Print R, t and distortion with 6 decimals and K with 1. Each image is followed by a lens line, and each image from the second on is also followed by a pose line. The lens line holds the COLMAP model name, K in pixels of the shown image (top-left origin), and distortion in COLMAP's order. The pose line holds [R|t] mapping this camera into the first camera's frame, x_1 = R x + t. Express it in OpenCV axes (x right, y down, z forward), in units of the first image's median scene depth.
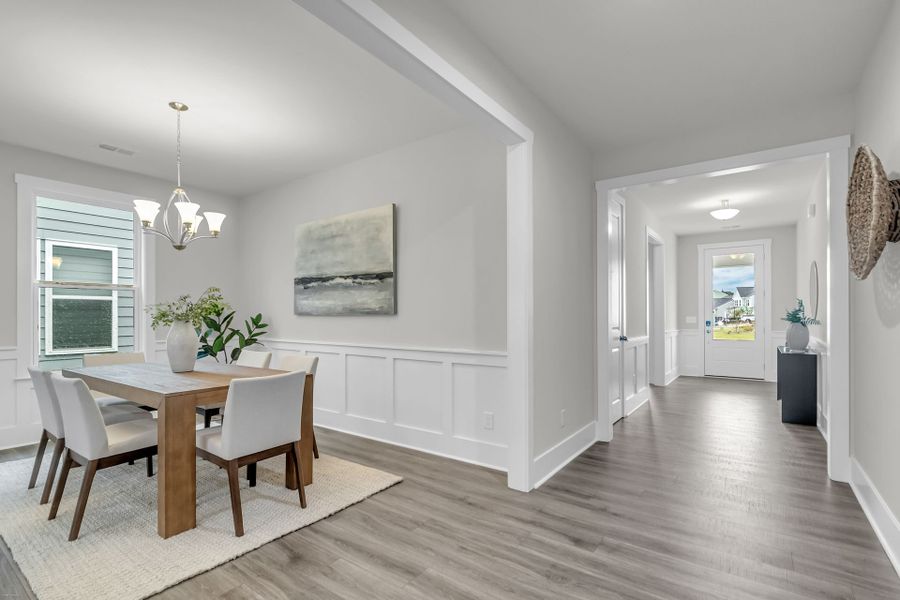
lens RADIAL K [[421.4, 0, 451.6], [0, 421.4, 318.8], [0, 0, 1]] dist [-0.000998, 0.001569]
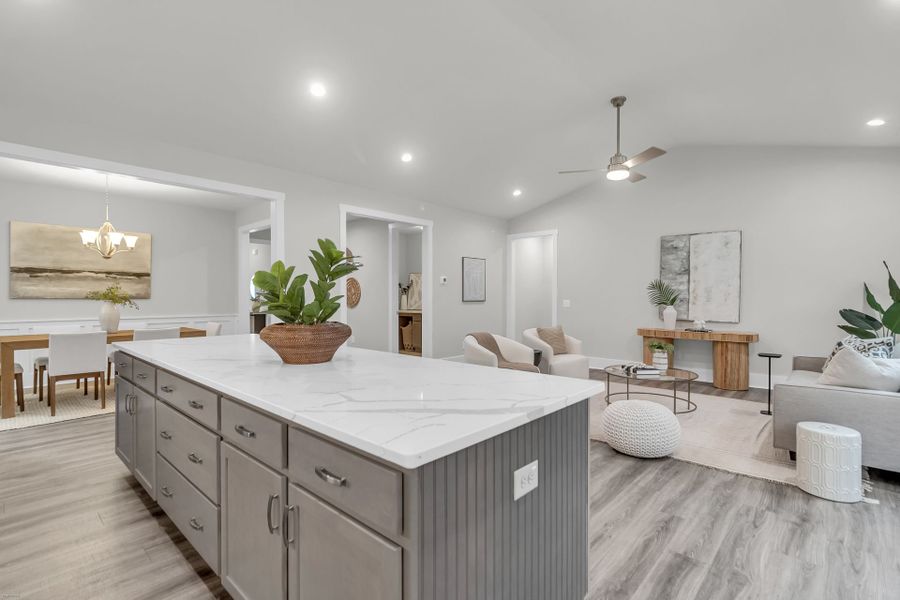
lens RADIAL K [[421.4, 0, 447.9], [0, 421.4, 300.3], [0, 0, 1]] dist [-0.000998, 0.001569]
pose [[0.121896, -0.006730, 0.992520, -1.543066], [0.005602, 0.999966, 0.006092, -0.005869], [-0.992527, 0.004817, 0.121929, -0.365644]]
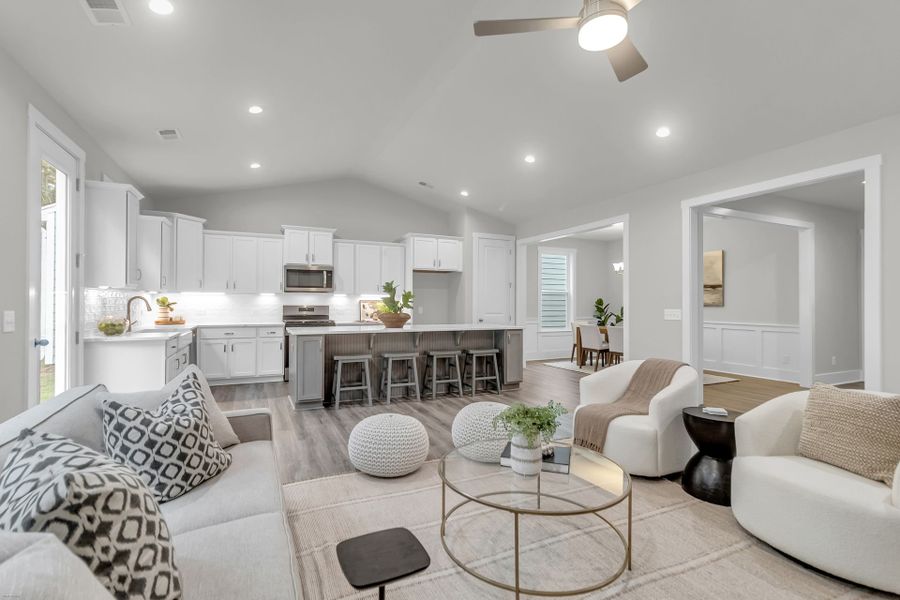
lens RADIAL K [[421.4, 0, 456.8], [0, 421.4, 300.5], [0, 0, 1]] dist [-0.000998, 0.001569]
pose [[0.879159, 0.002274, -0.476523, -0.266904], [-0.009144, 0.999885, -0.012100, -0.002167], [0.476441, 0.014995, 0.879079, -1.215299]]
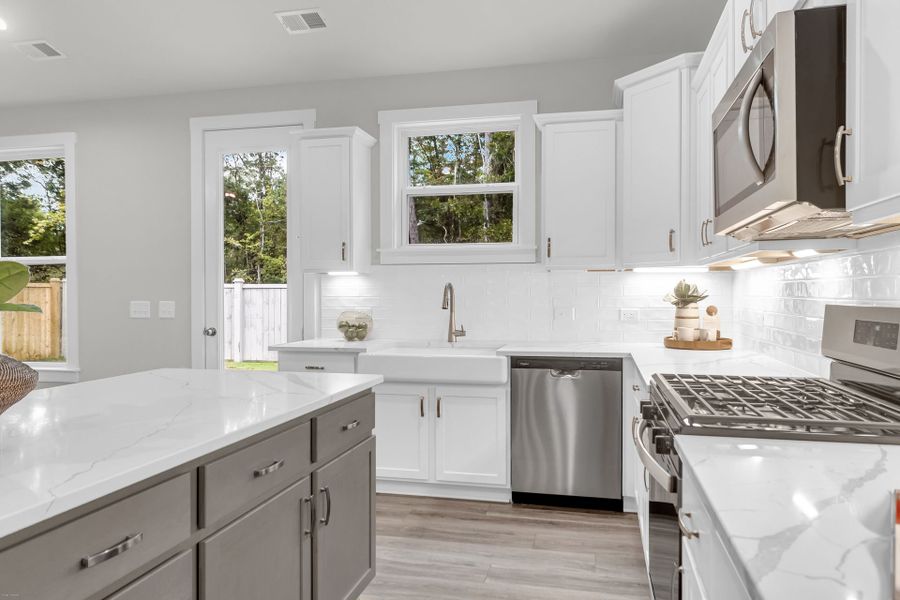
lens RADIAL K [[607.1, 0, 471.8], [0, 607.1, 294.8], [0, 0, 1]] dist [0.002753, 0.000359]
pose [[-0.919980, 0.005169, -0.391931, -1.199034], [0.002319, 0.999967, 0.007745, -0.008226], [0.391959, 0.006217, -0.919962, 0.215941]]
